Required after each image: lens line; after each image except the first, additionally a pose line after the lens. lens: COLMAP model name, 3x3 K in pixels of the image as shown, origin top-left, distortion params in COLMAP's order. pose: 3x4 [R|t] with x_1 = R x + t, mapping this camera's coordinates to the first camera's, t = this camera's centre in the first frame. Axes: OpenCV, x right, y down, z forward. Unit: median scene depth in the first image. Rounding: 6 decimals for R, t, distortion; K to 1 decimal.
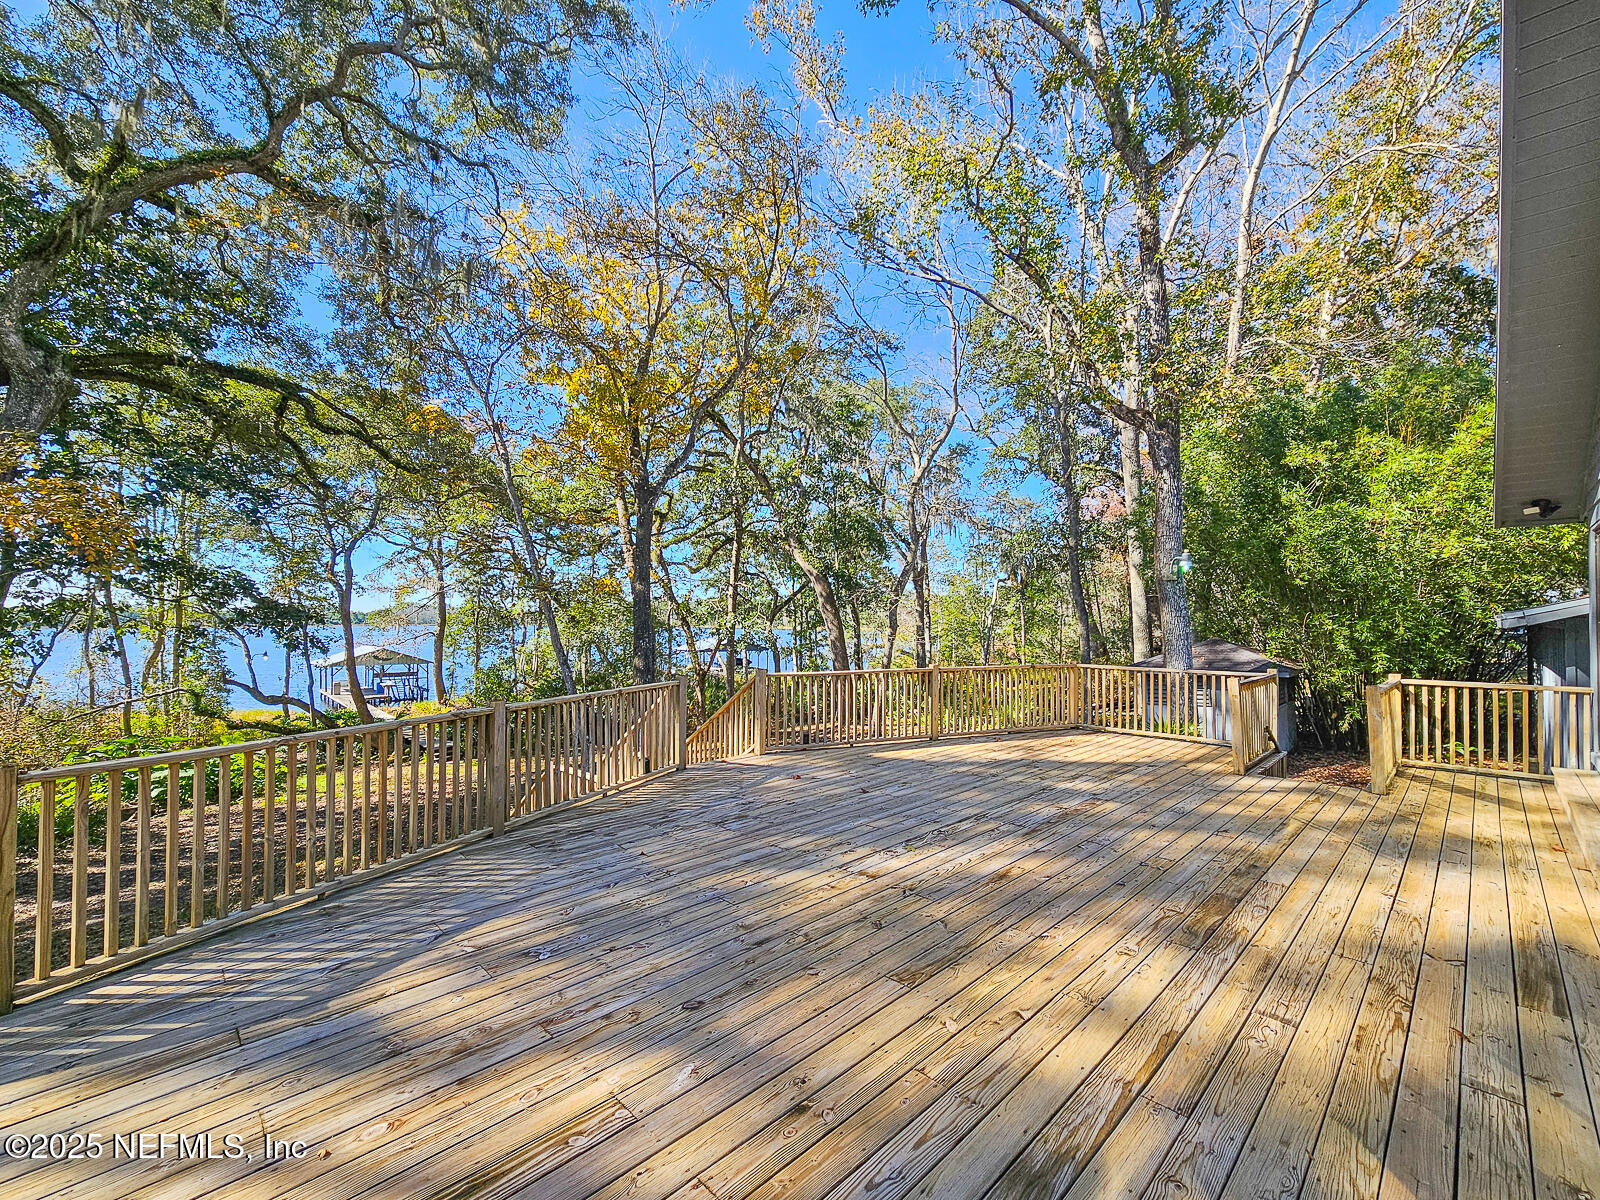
lens RADIAL K [[683.1, 0, 800.0], [0, 683.1, 600.0], [0, 0, 1]] dist [-0.000914, 0.000437]
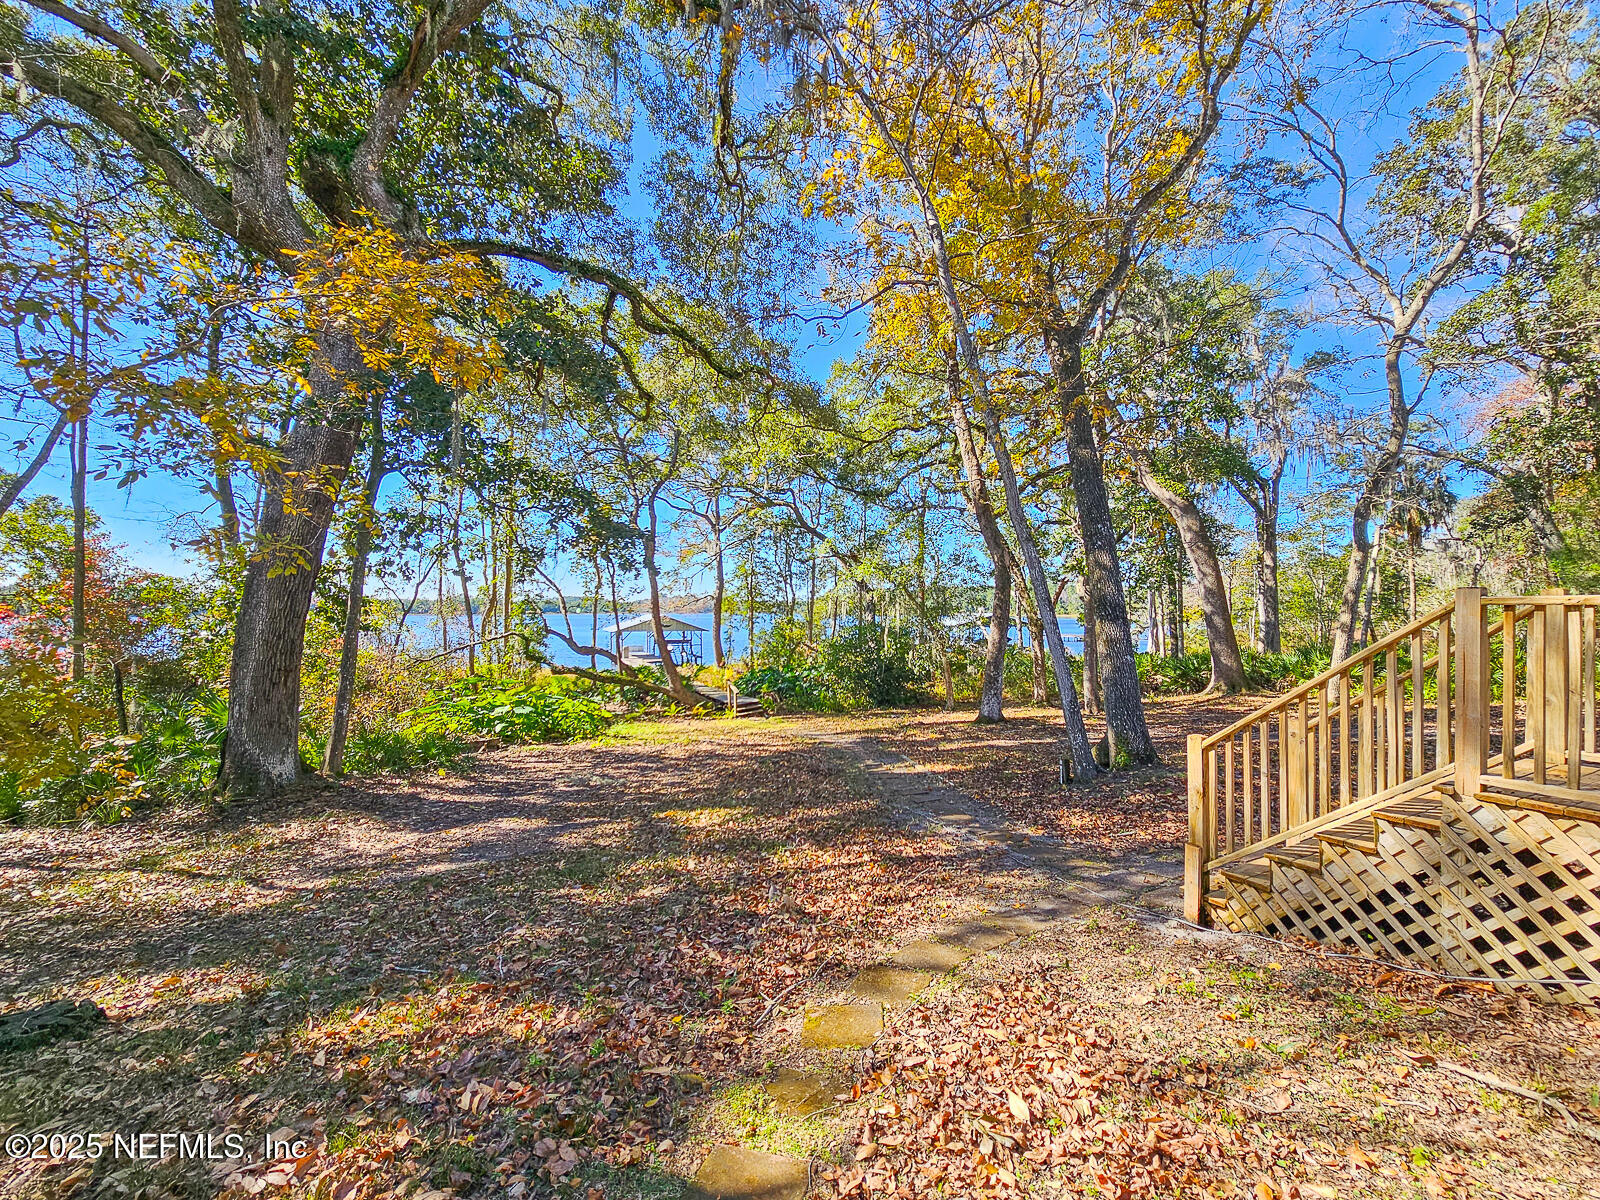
lens RADIAL K [[683.1, 0, 800.0], [0, 683.1, 600.0], [0, 0, 1]] dist [-0.000914, 0.000437]
pose [[0.949529, -0.003596, -0.313658, -0.191648], [0.008036, 0.999885, 0.012864, 0.077031], [0.313576, -0.014735, 0.949449, 0.175298]]
